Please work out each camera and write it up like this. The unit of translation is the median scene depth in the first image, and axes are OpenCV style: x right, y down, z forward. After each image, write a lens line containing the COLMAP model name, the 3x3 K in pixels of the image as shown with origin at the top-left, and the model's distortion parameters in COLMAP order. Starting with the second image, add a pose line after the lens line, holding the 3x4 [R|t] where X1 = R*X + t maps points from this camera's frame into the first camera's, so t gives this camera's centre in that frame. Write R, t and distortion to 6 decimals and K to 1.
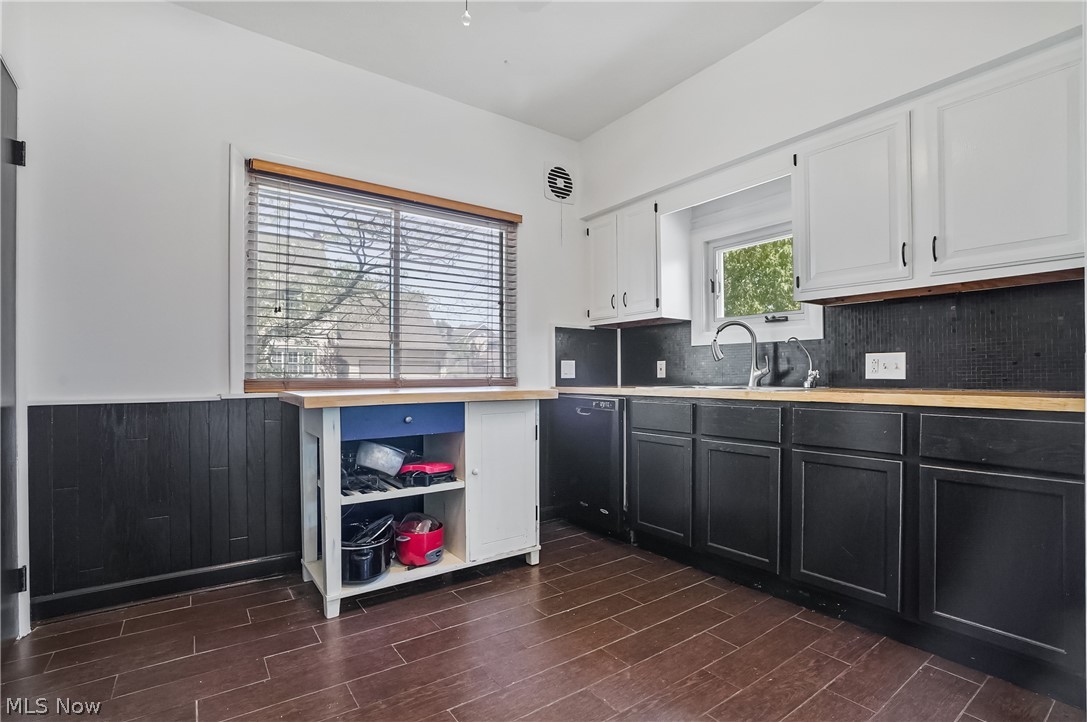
lens RADIAL K [[505.1, 0, 535.9], [0, 505.1, 380.7], [0, 0, 1]] dist [-0.056383, 0.018631]
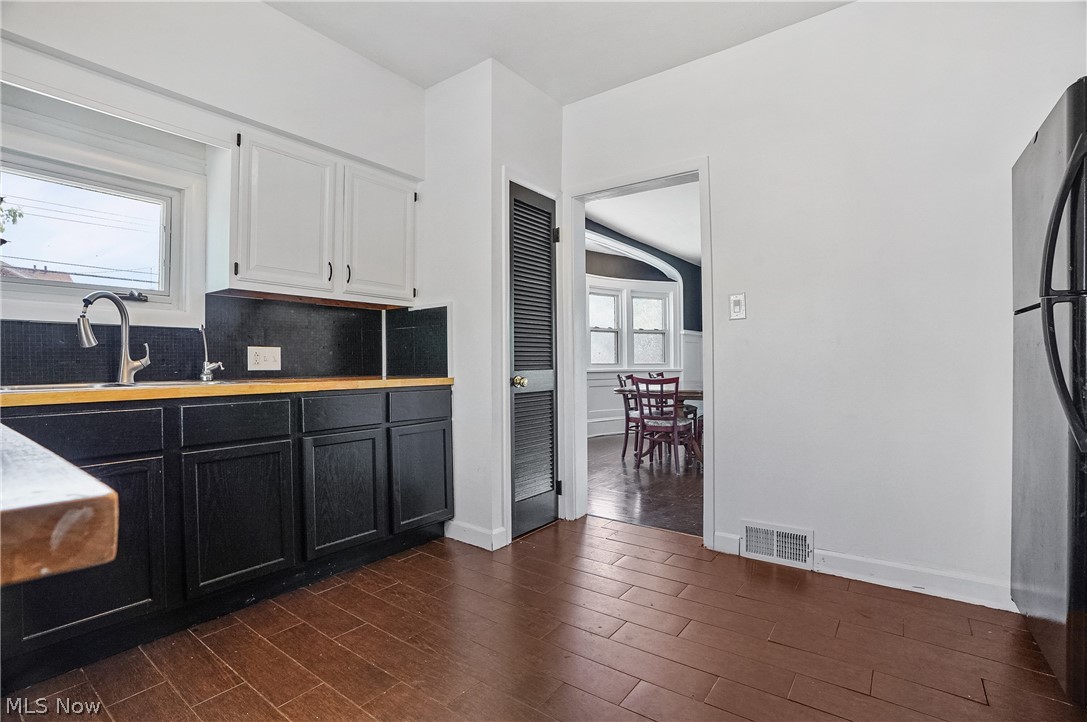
lens RADIAL K [[505.1, 0, 538.8], [0, 505.1, 377.4], [0, 0, 1]] dist [-0.056383, 0.018631]
pose [[-0.310638, -0.017709, 0.950363, -0.583688], [0.016002, 0.999587, 0.023857, -0.004605], [-0.950394, 0.022619, -0.310226, 0.802247]]
